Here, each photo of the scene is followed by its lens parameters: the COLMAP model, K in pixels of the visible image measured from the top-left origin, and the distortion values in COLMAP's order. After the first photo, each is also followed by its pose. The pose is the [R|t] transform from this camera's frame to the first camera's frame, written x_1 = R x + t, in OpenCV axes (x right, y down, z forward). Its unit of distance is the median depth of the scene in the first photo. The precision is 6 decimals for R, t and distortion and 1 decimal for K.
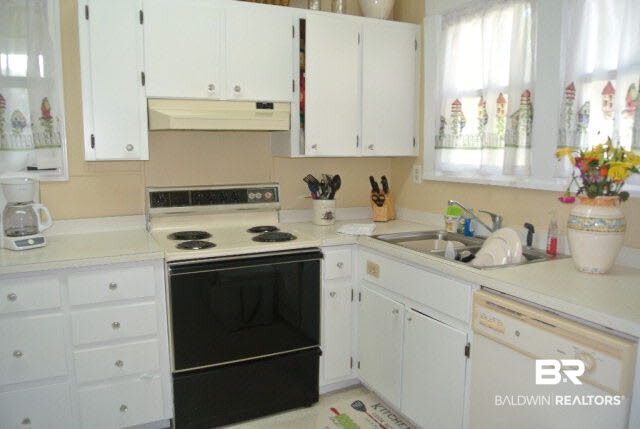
lens RADIAL K [[506.3, 0, 320.0], [0, 506.3, 214.5], [0, 0, 1]] dist [-0.067622, 0.011014]
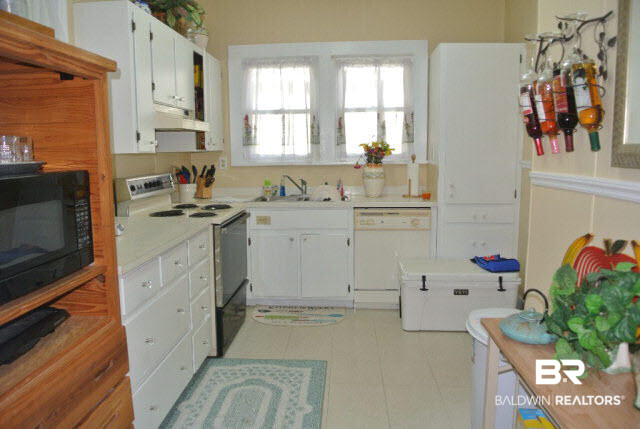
lens RADIAL K [[506.3, 0, 320.0], [0, 506.3, 214.5], [0, 0, 1]] dist [-0.067622, 0.011014]
pose [[0.477467, -0.116834, 0.870847, -1.173494], [0.127881, 0.989807, 0.062679, 0.013775], [-0.869294, 0.081437, 0.487541, 0.072126]]
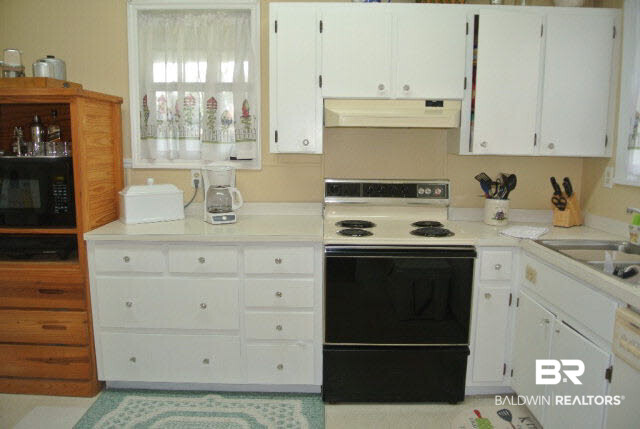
lens RADIAL K [[506.3, 0, 320.0], [0, 506.3, 214.5], [0, 0, 1]] dist [-0.067622, 0.011014]
pose [[0.896220, 0.071538, -0.437804, 0.150385], [-0.068520, 0.997391, 0.022711, 0.001534], [0.438287, 0.009645, 0.898783, -0.016236]]
